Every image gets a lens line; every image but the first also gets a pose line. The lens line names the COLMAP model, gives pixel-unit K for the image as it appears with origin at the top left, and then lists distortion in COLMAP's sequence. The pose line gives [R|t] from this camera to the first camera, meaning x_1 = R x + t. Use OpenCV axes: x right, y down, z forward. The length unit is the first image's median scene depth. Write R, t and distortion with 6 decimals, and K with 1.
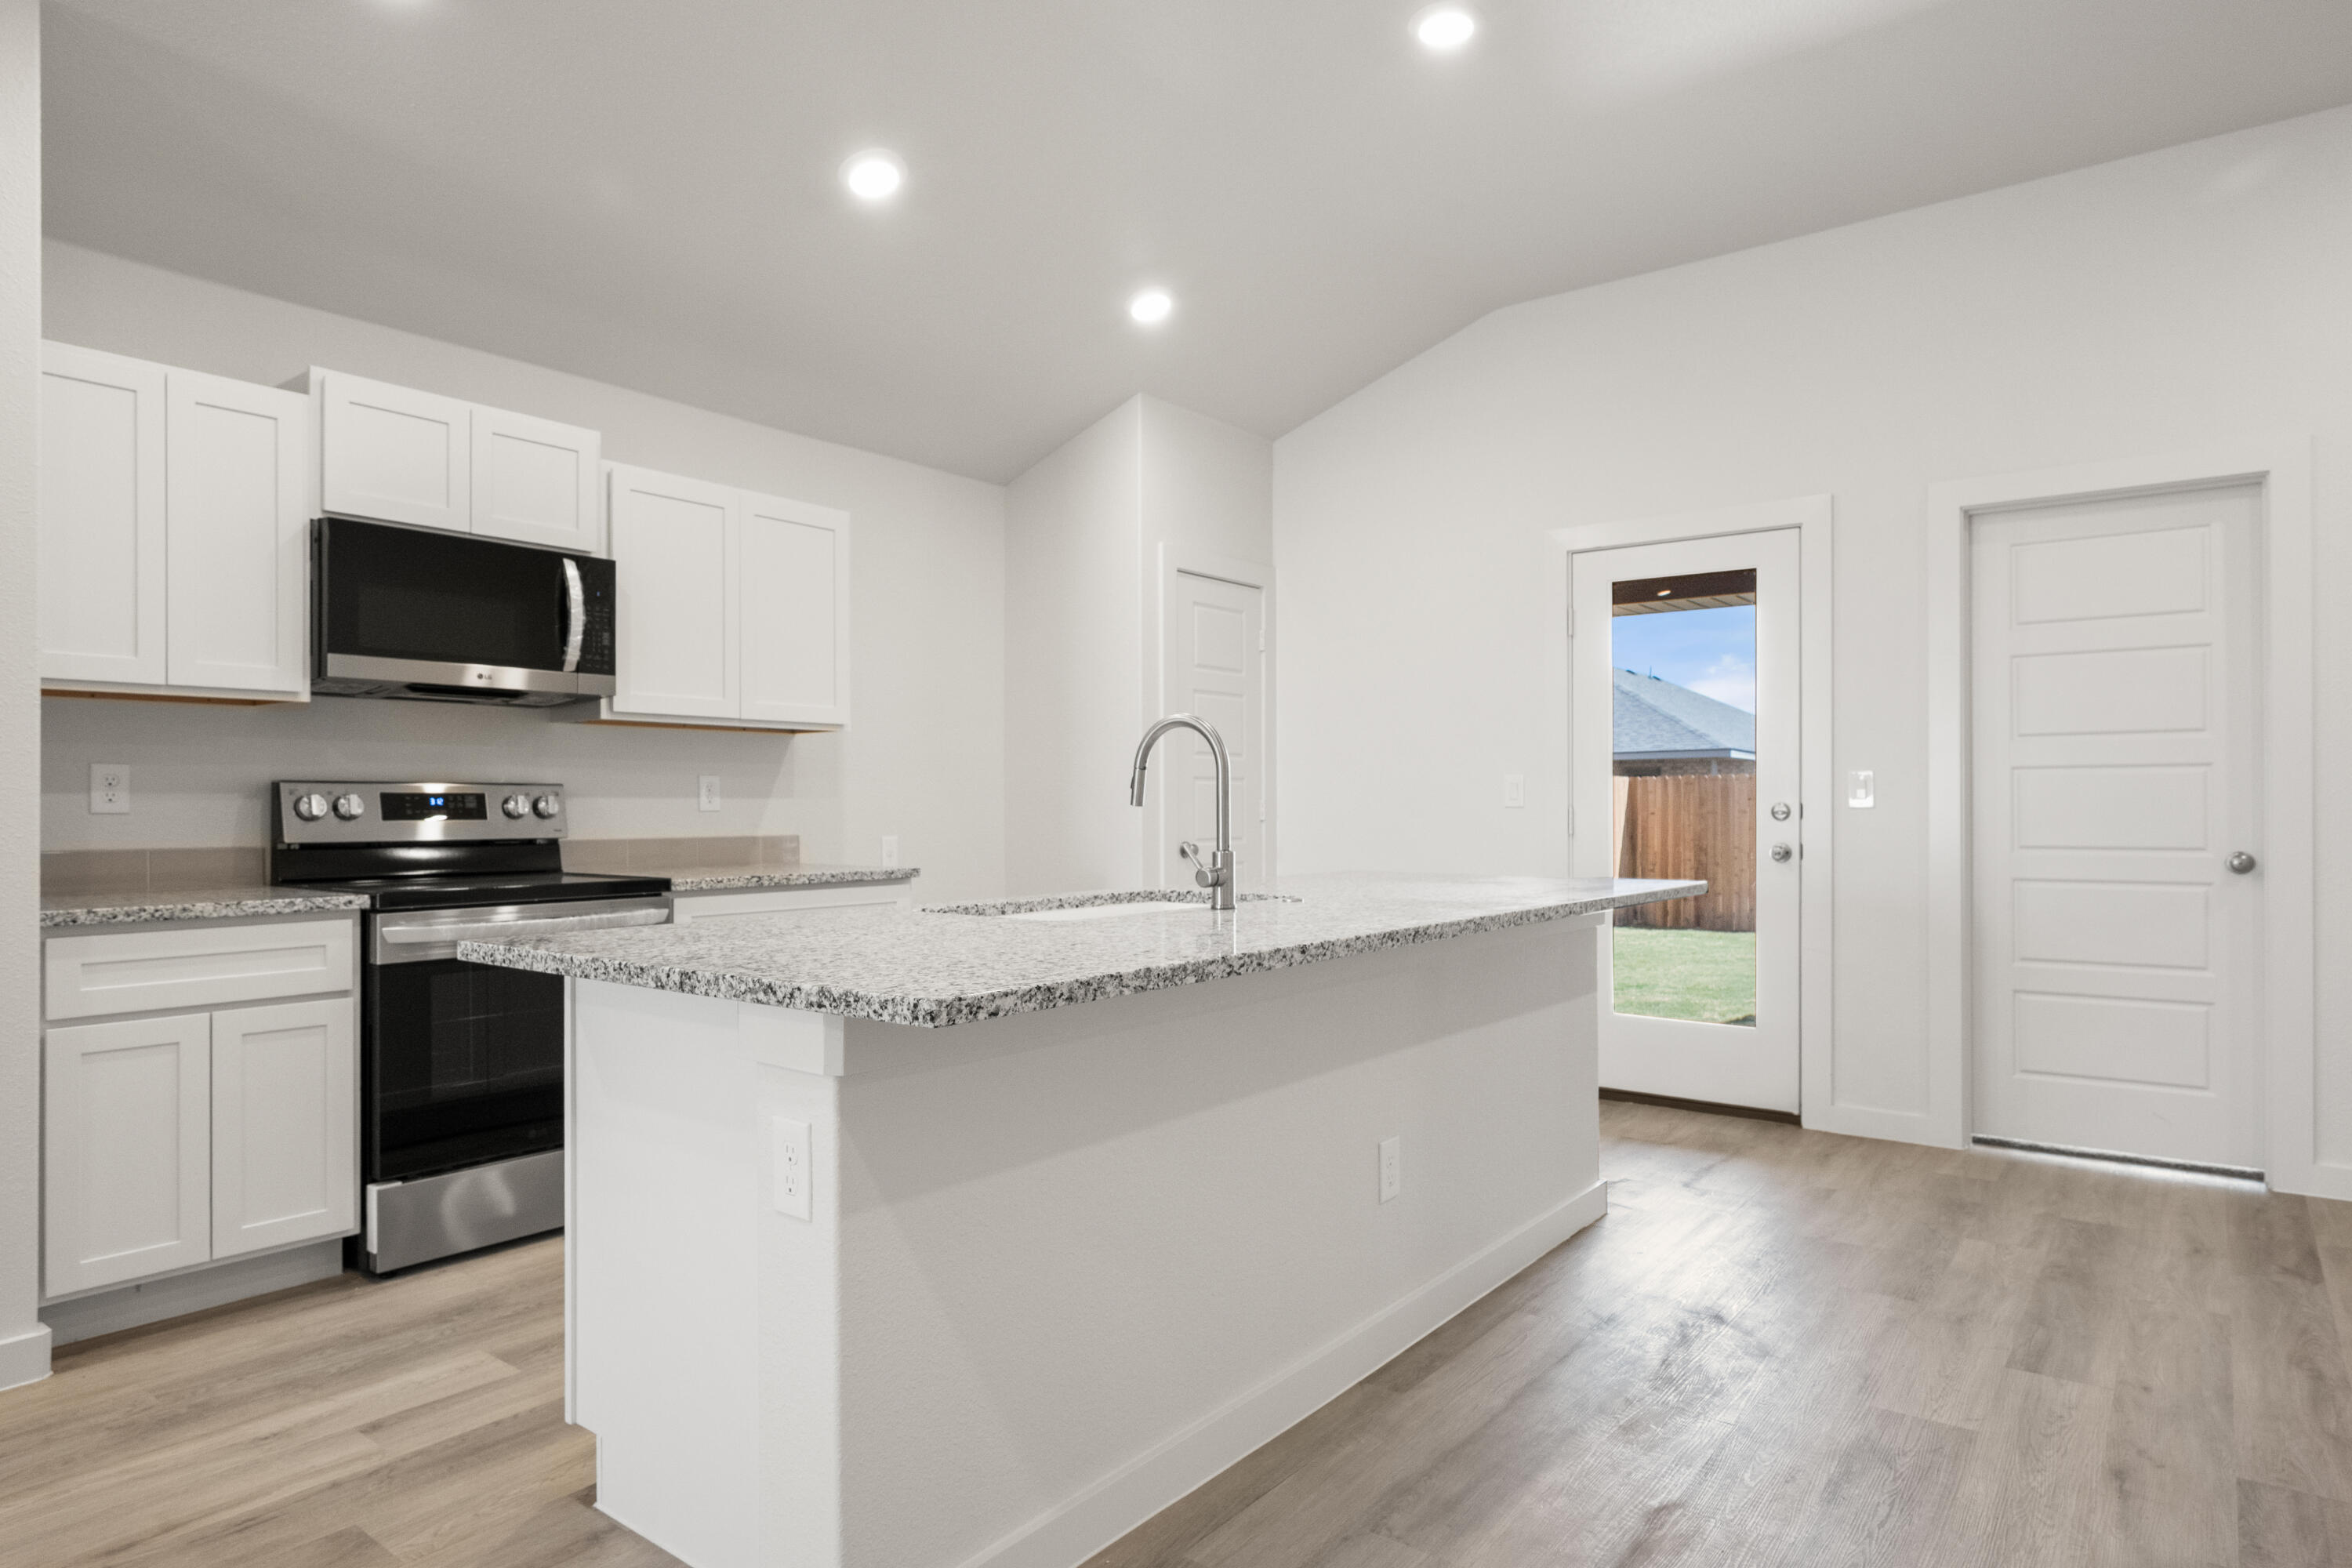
lens RADIAL K [[1345.5, 0, 1176.2], [0, 1345.5, 806.1], [0, 0, 1]] dist [-0.002590, -0.001248]
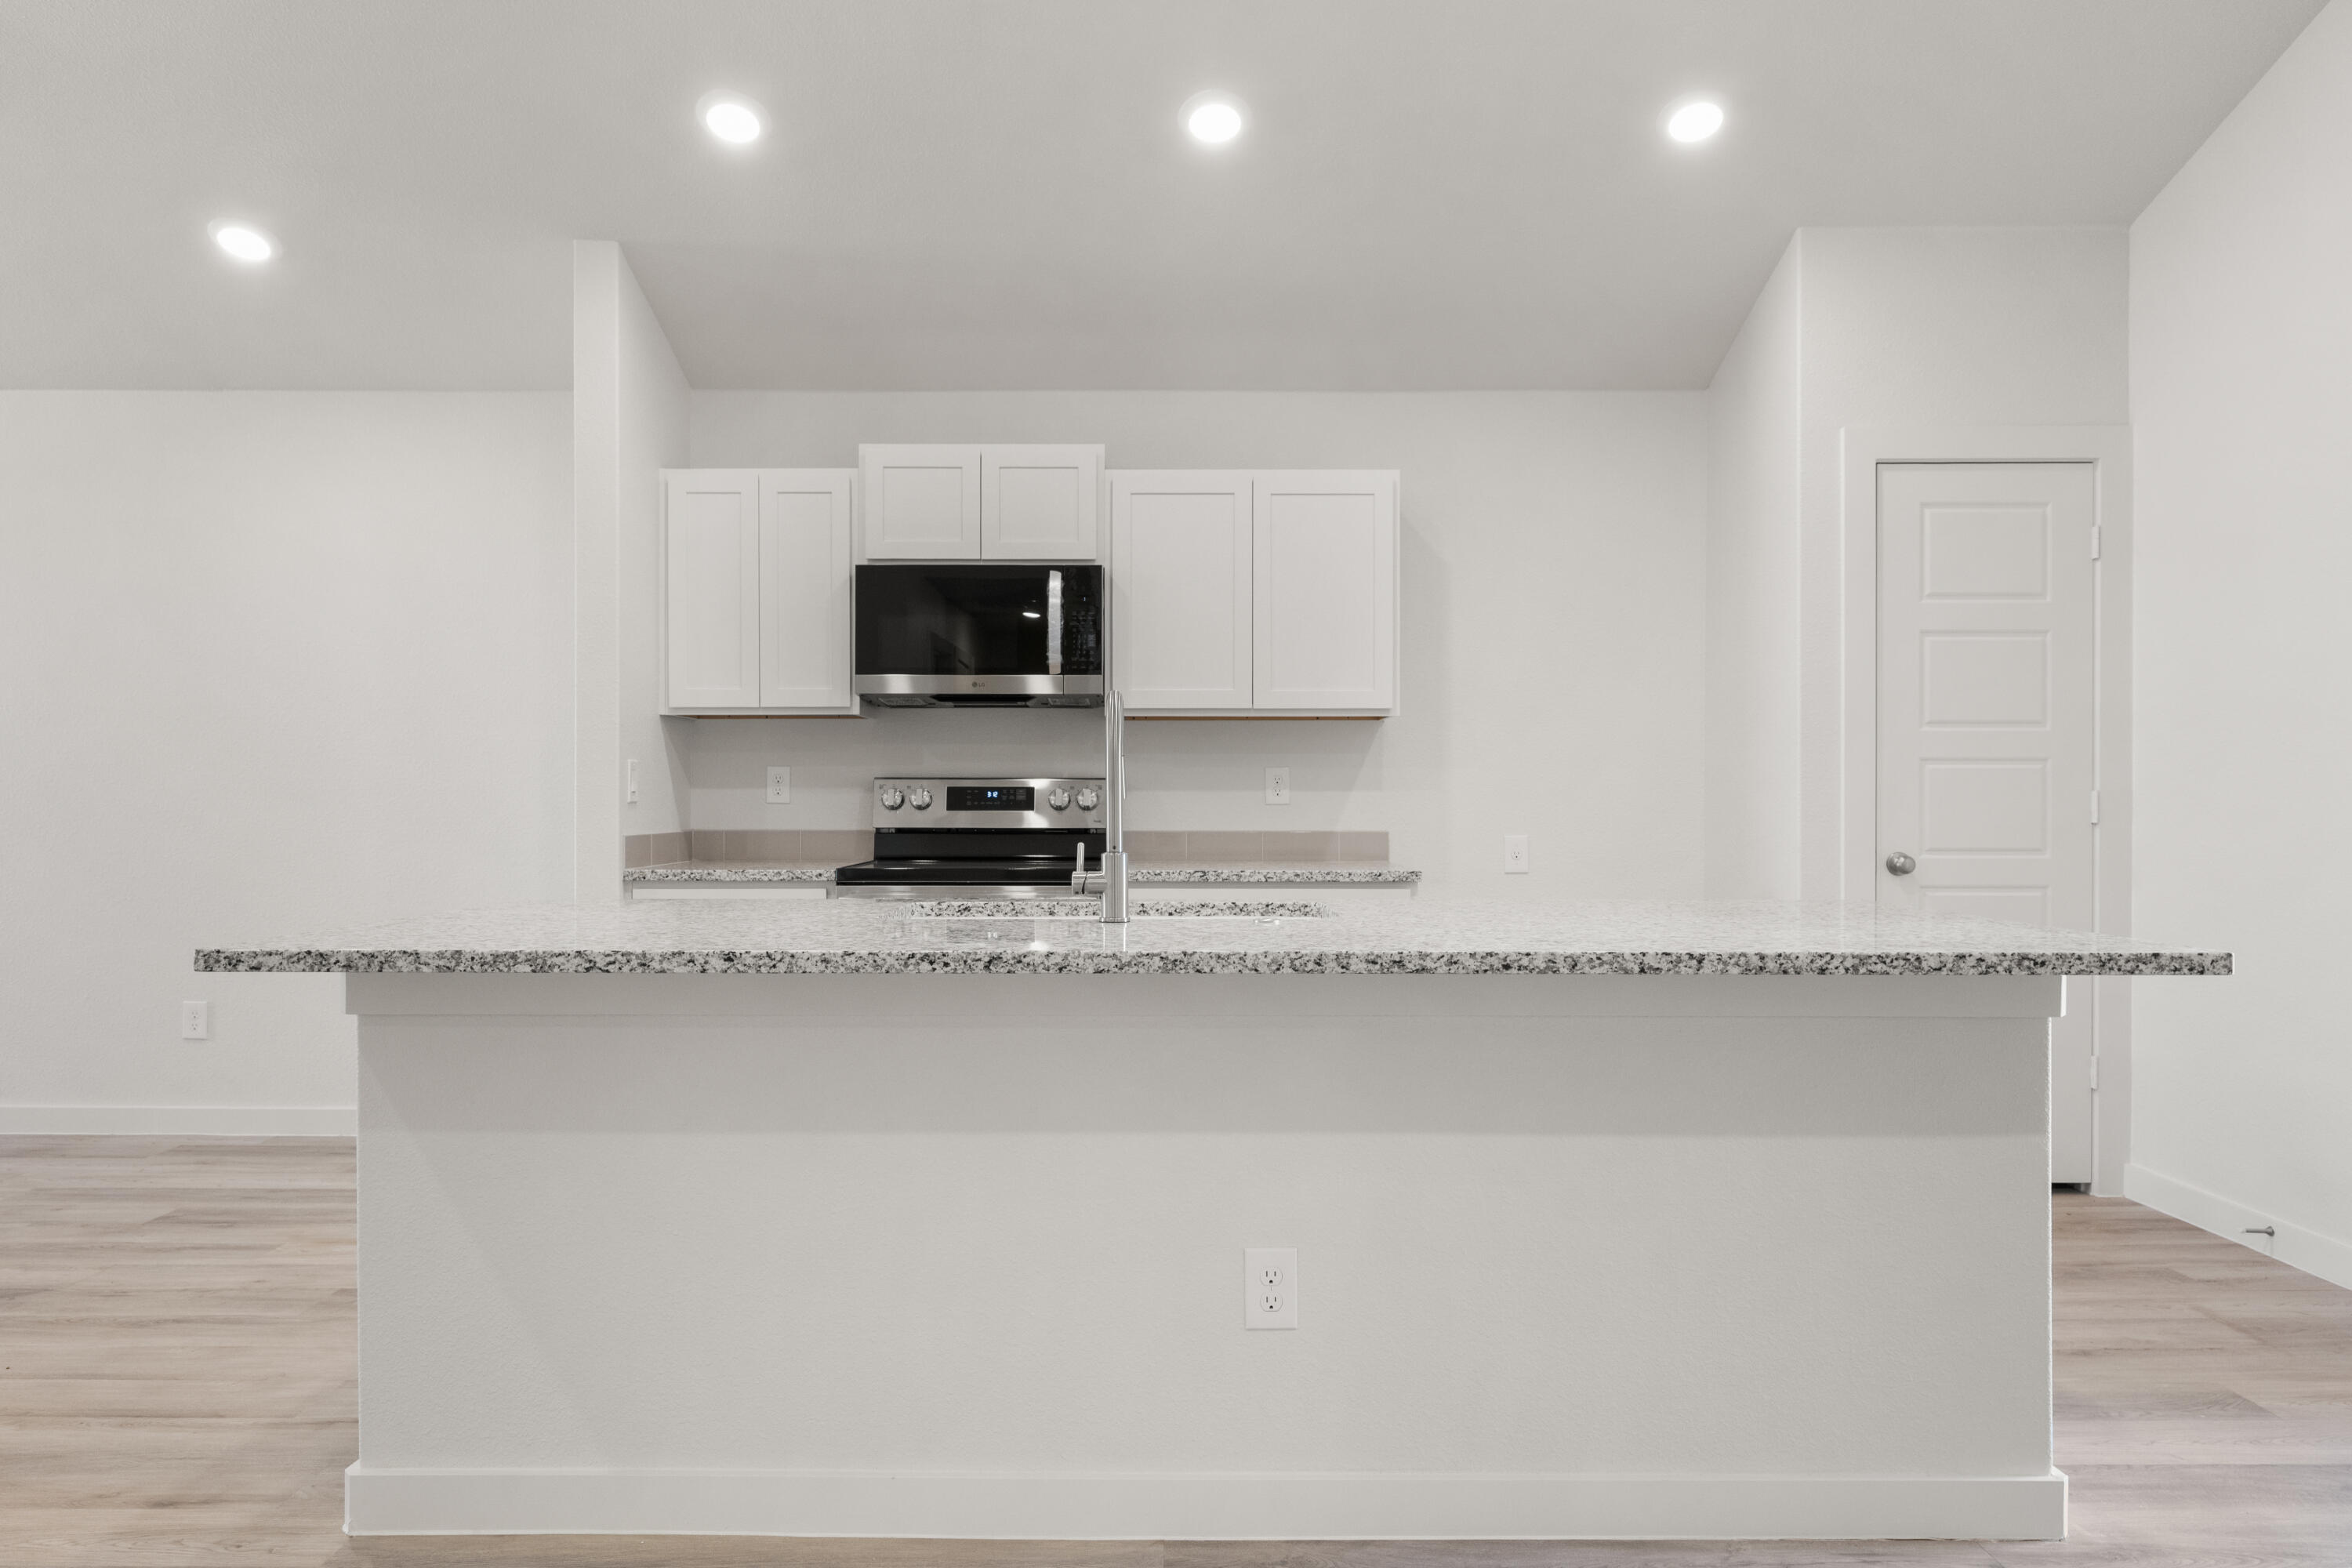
lens RADIAL K [[1519.1, 0, 1155.0], [0, 1519.1, 806.9], [0, 0, 1]] dist [-0.008731, 0.005354]
pose [[0.608386, 0.006104, -0.793618, 0.638346], [-0.002418, 0.999980, 0.005838, -0.000596], [0.793637, -0.001632, 0.608389, 0.358266]]
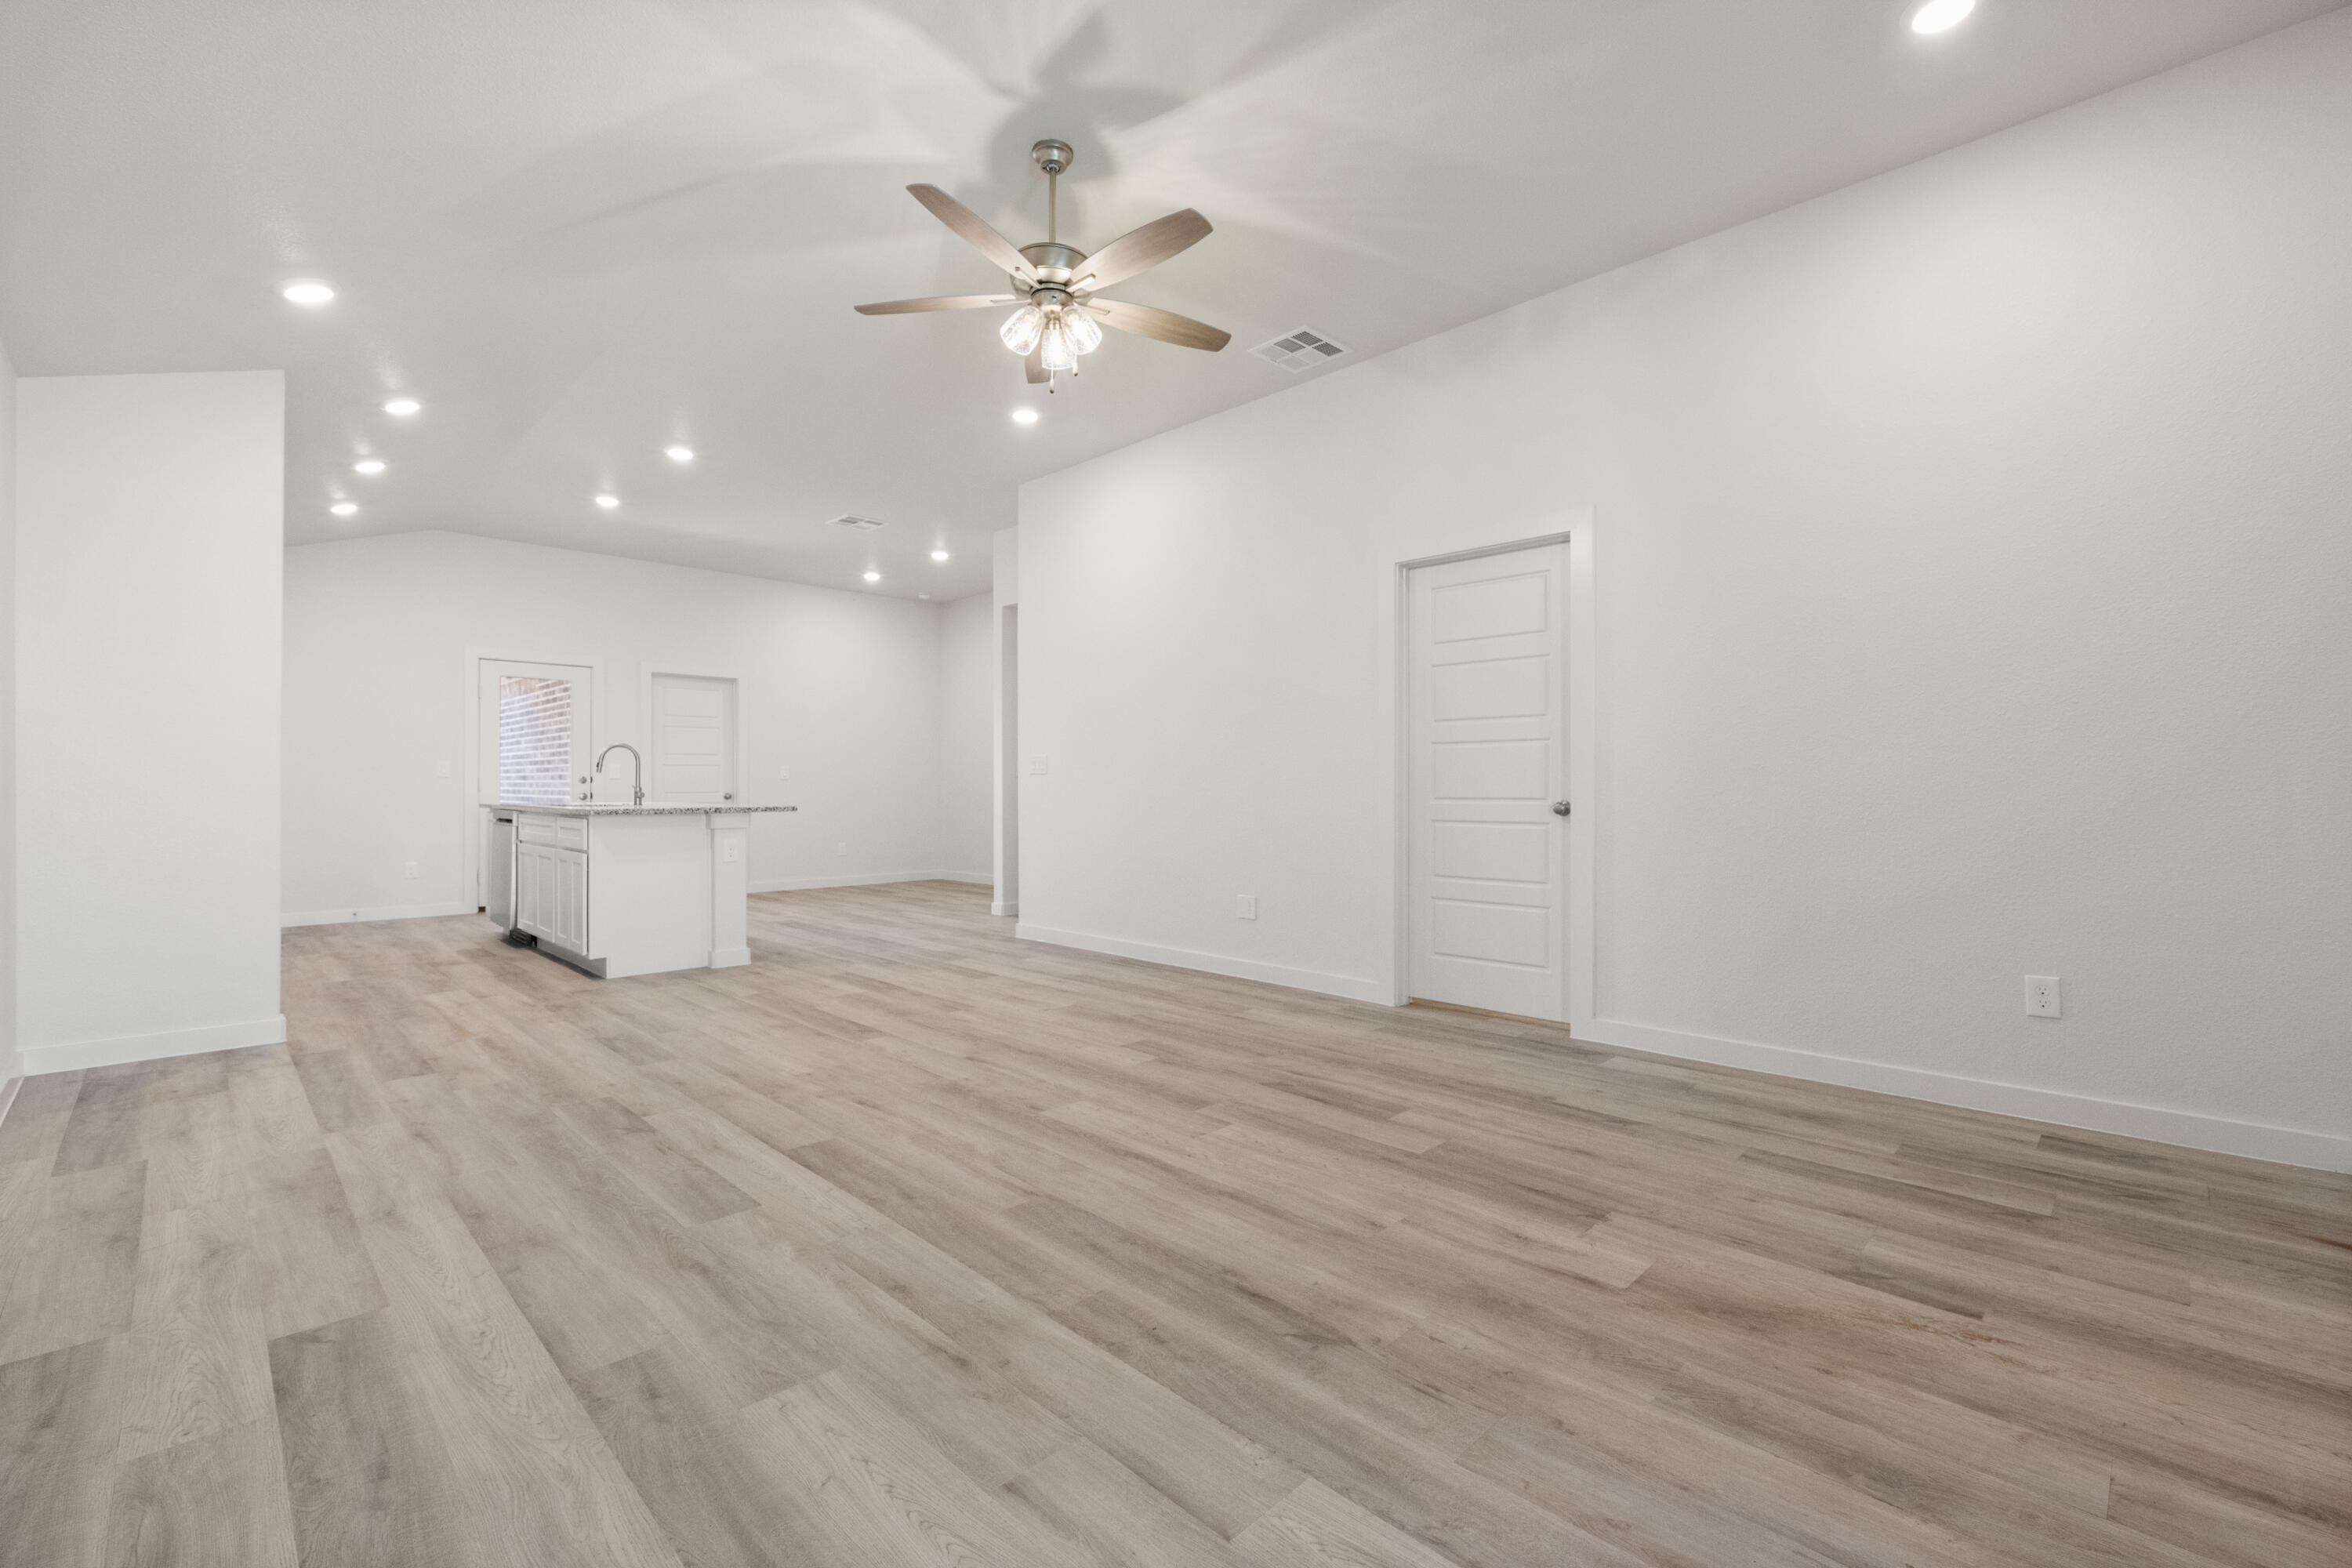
lens RADIAL K [[989.1, 0, 1188.9], [0, 989.1, 793.3], [0, 0, 1]] dist [-0.002127, 0.000266]
pose [[0.117862, -0.004366, 0.993020, -1.718005], [0.001659, 0.999990, 0.004200, 0.033044], [-0.993029, 0.001152, 0.117868, -0.466039]]
